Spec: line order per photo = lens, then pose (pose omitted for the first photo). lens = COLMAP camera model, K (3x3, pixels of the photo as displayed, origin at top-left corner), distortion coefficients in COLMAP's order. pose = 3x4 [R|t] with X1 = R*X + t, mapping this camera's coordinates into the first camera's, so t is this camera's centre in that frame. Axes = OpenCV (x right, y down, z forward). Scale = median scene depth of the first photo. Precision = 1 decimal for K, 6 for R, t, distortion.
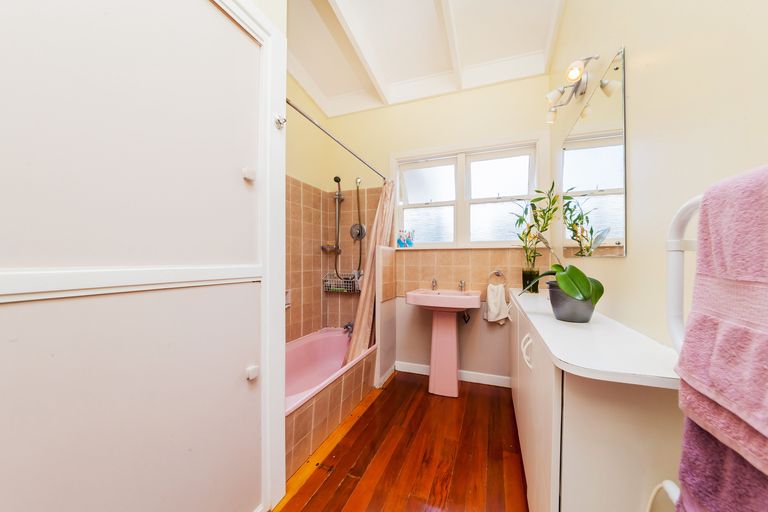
lens RADIAL K [[269.0, 0, 384.7], [0, 269.0, 259.1], [0, 0, 1]] dist [-0.015289, 0.002389]
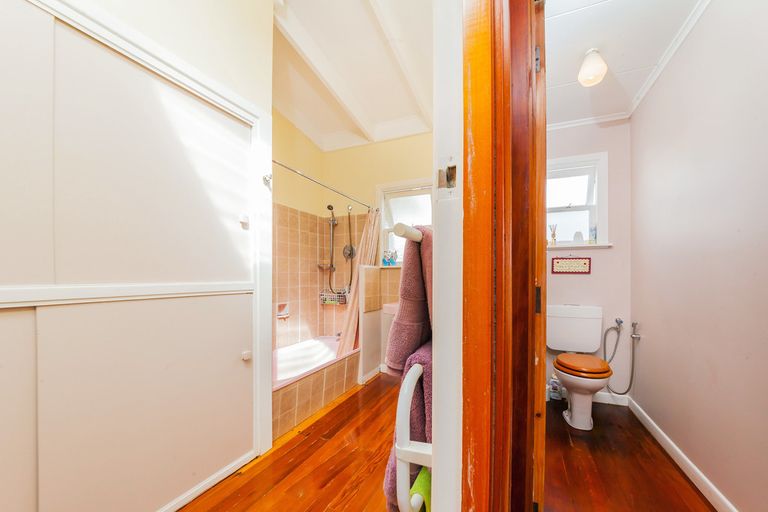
lens RADIAL K [[269.0, 0, 392.2], [0, 269.0, 275.3], [0, 0, 1]] dist [-0.015289, 0.002389]
pose [[0.999697, -0.002534, -0.024487, 0.121130], [0.002550, 0.999997, 0.000608, -0.003877], [0.024486, -0.000670, 0.999700, -0.156854]]
